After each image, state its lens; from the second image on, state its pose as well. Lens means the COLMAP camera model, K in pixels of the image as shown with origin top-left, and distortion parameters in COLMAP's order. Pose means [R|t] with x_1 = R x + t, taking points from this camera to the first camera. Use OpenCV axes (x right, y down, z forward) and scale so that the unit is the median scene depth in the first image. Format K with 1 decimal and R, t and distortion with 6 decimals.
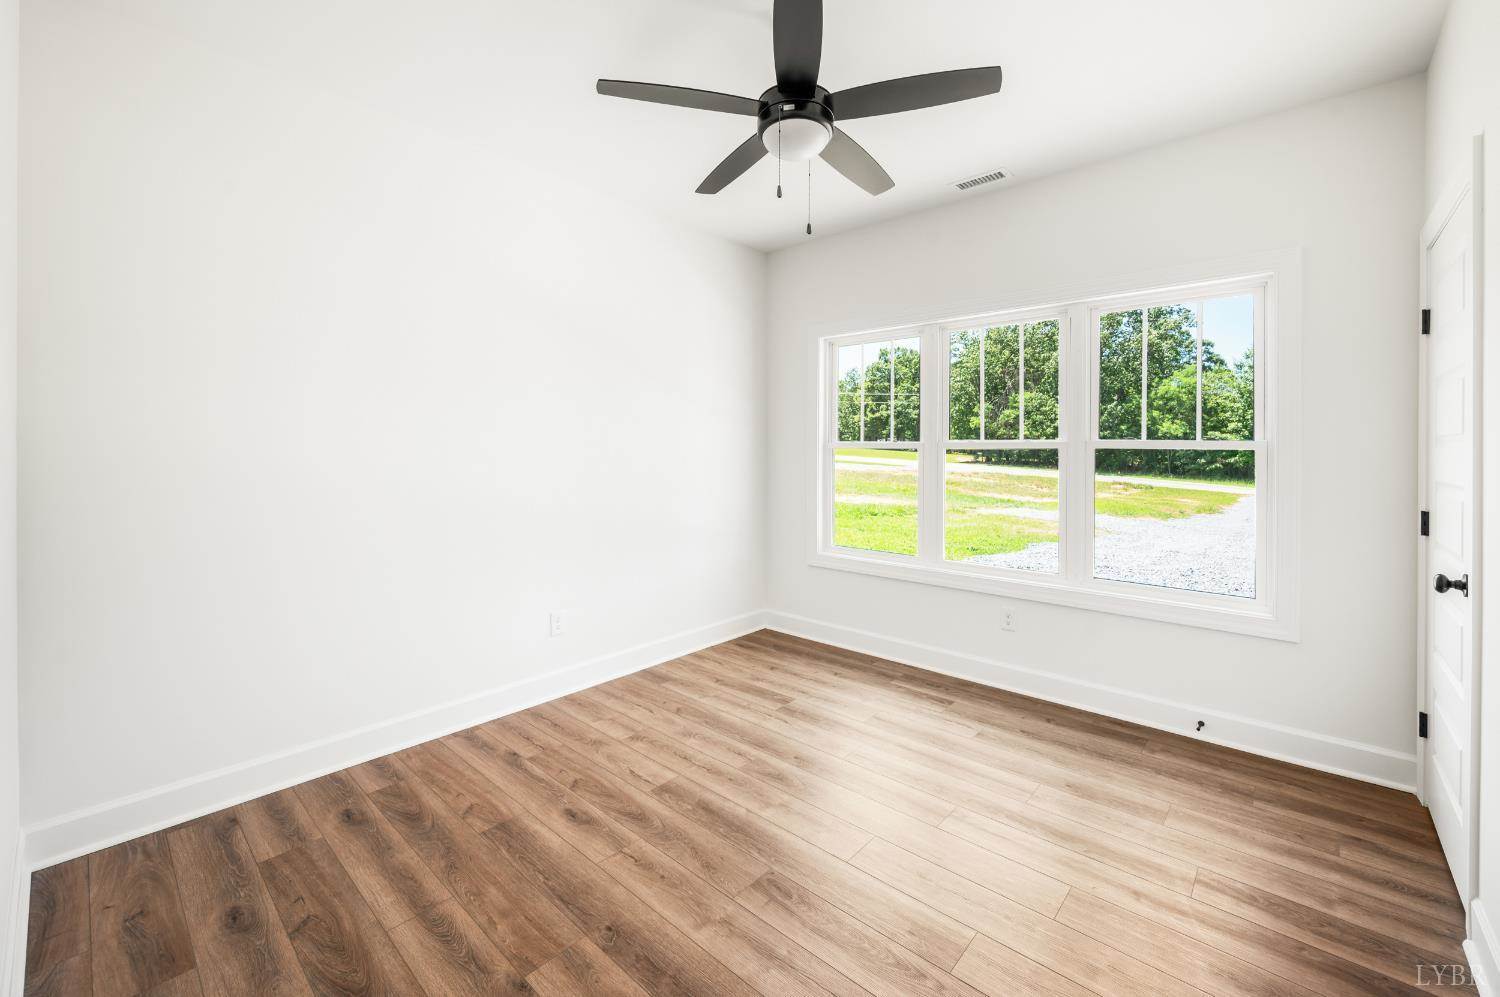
lens RADIAL K [[627.2, 0, 749.5], [0, 627.2, 451.5], [0, 0, 1]] dist [-0.000409, 0.000003]
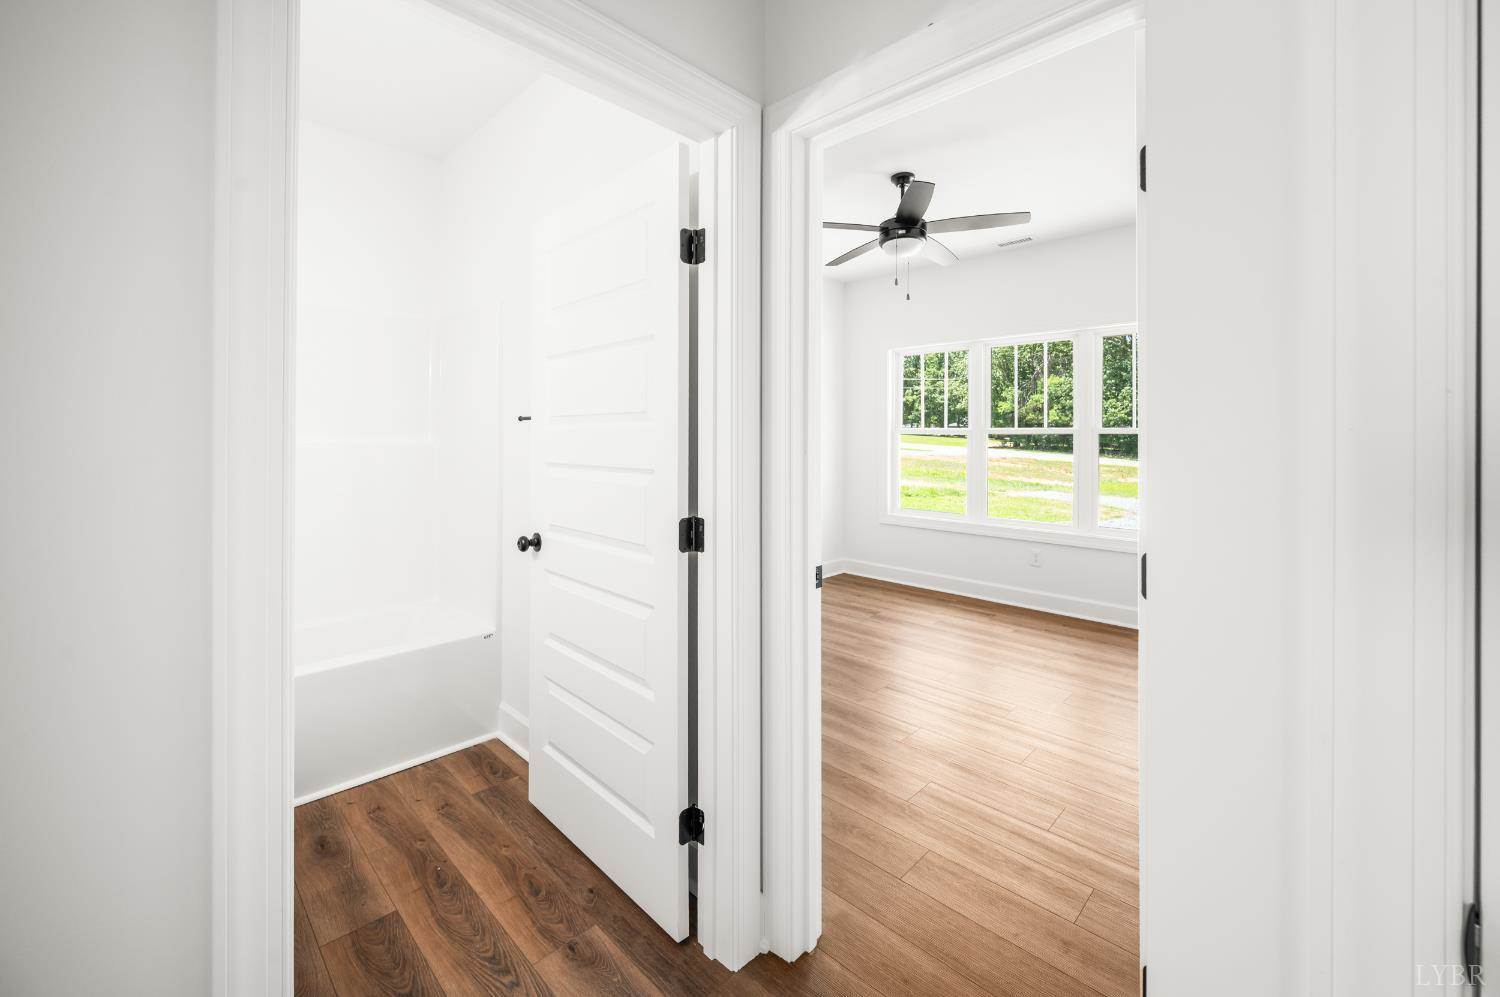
lens RADIAL K [[624.5, 0, 749.7], [0, 624.5, 433.5], [0, 0, 1]] dist [0.013086, 0.000102]
pose [[0.999246, 0.000413, -0.038812, -0.121707], [-0.000596, 0.999989, -0.004692, 0.000594], [0.038810, 0.004712, 0.999236, -0.300980]]
